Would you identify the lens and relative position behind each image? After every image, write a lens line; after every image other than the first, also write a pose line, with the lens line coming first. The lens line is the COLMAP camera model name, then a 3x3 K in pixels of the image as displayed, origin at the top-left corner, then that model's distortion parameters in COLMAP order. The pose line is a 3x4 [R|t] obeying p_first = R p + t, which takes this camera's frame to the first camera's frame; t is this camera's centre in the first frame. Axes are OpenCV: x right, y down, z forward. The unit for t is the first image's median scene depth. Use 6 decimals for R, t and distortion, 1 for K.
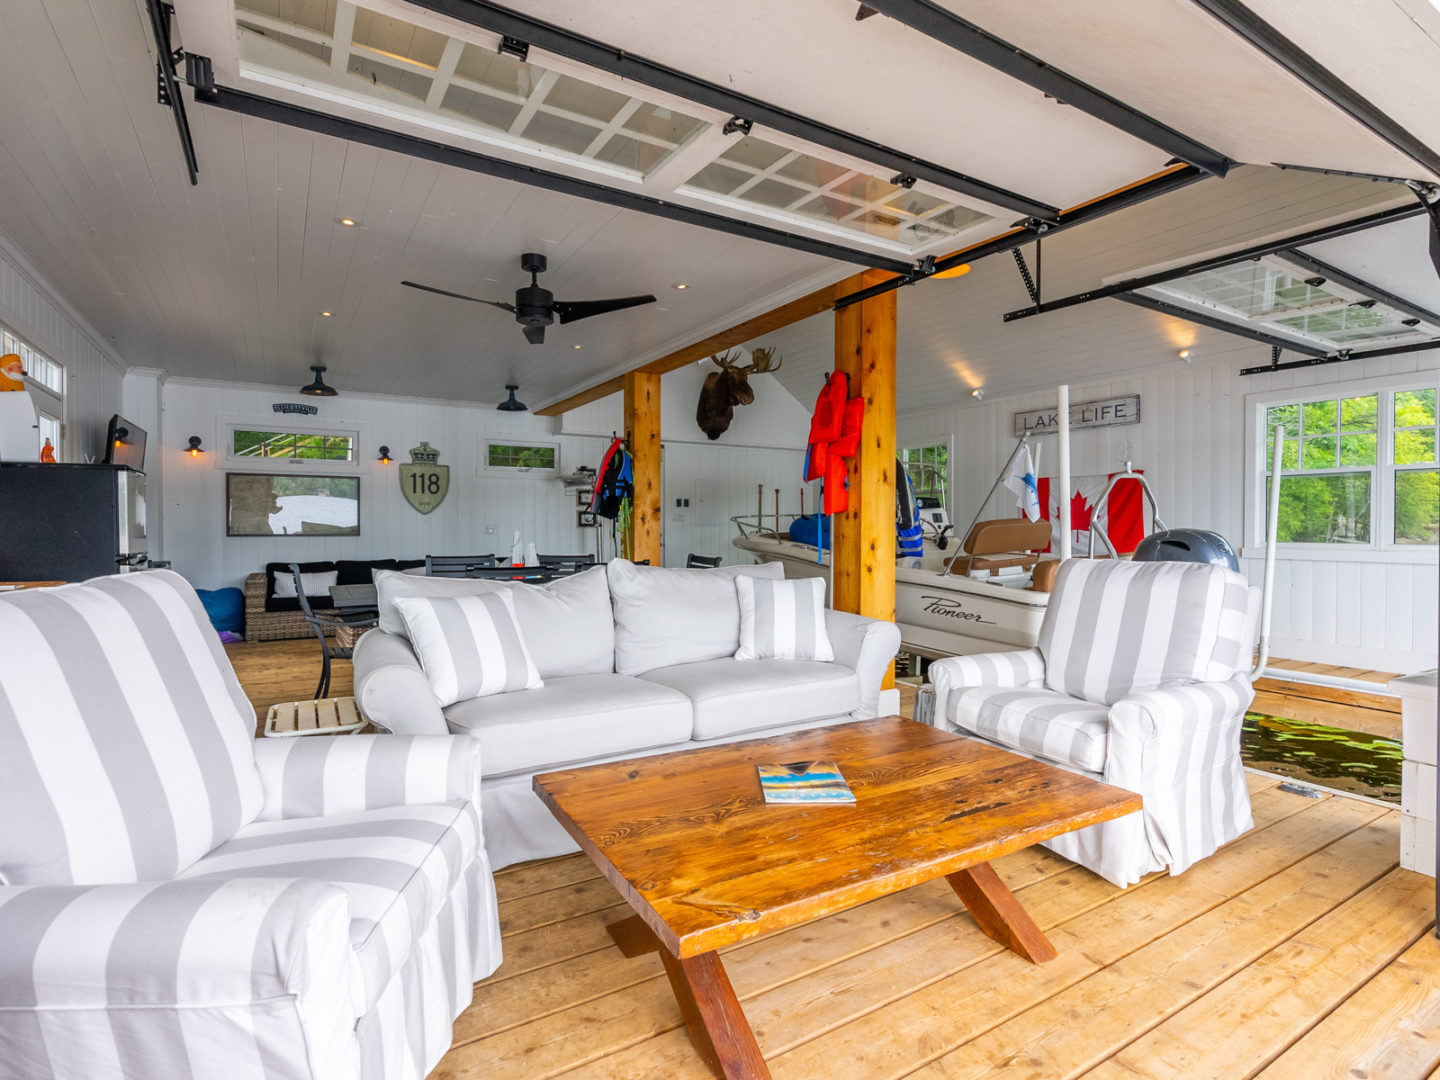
lens RADIAL K [[736.8, 0, 713.7], [0, 736.8, 537.7], [0, 0, 1]] dist [-0.012838, 0.004625]
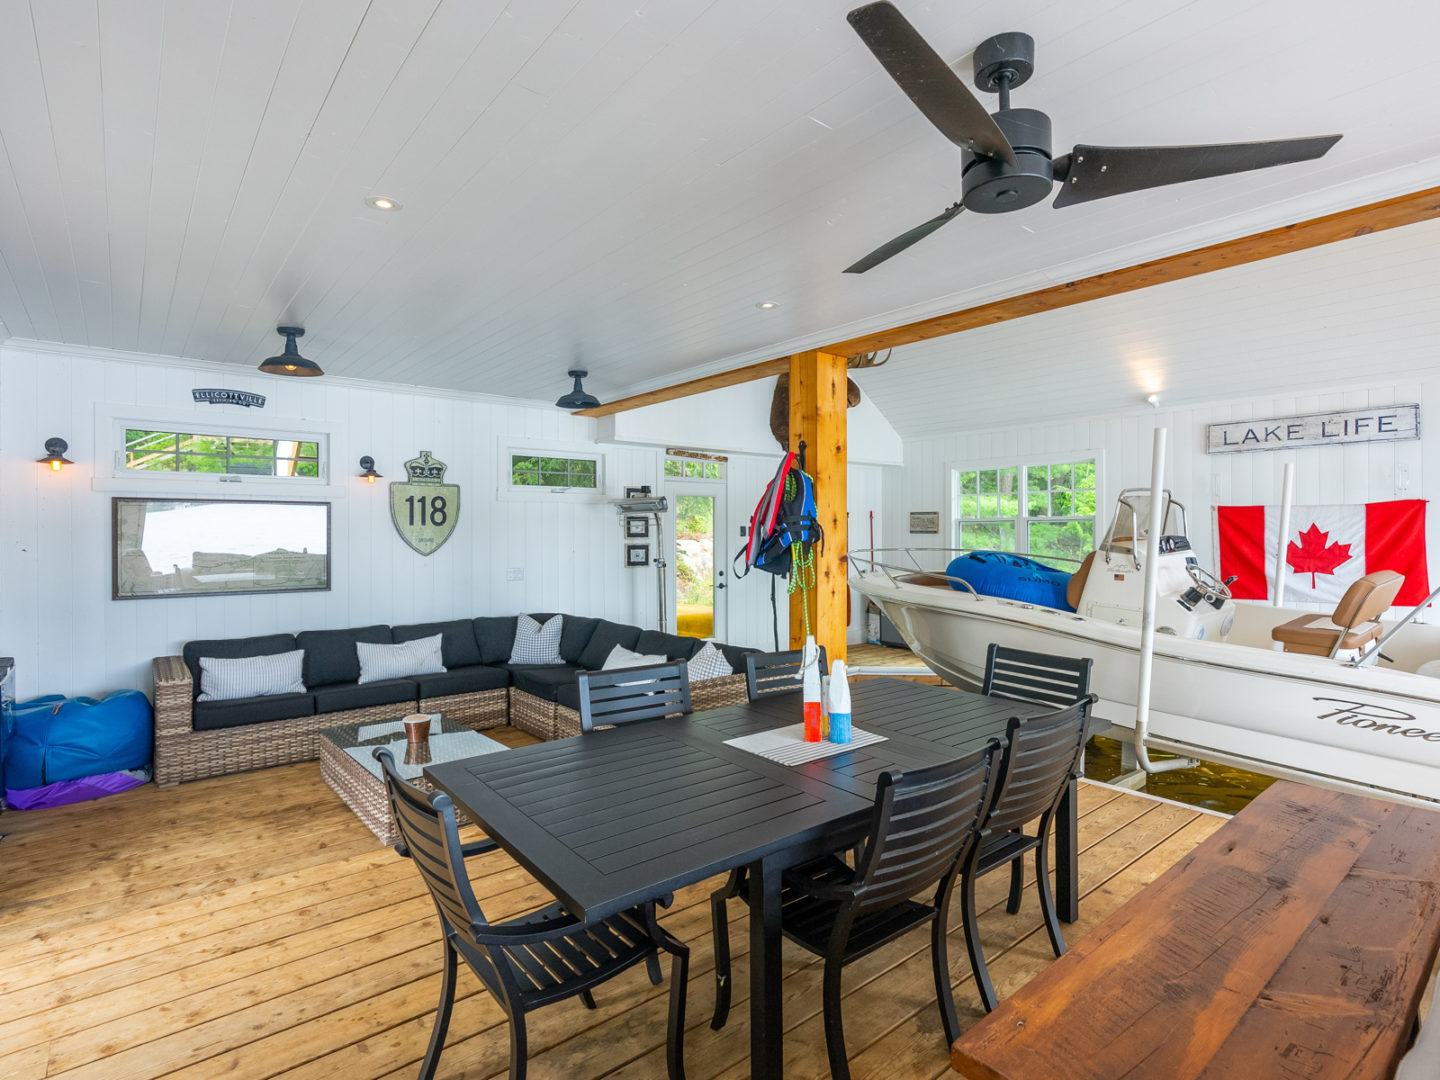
lens RADIAL K [[736.8, 0, 729.8], [0, 736.8, 533.3], [0, 0, 1]] dist [-0.012838, 0.004625]
pose [[0.987854, -0.005214, 0.155299, -0.249275], [0.007680, 0.999854, -0.015285, -0.045559], [-0.155197, 0.016292, 0.987749, 0.313322]]
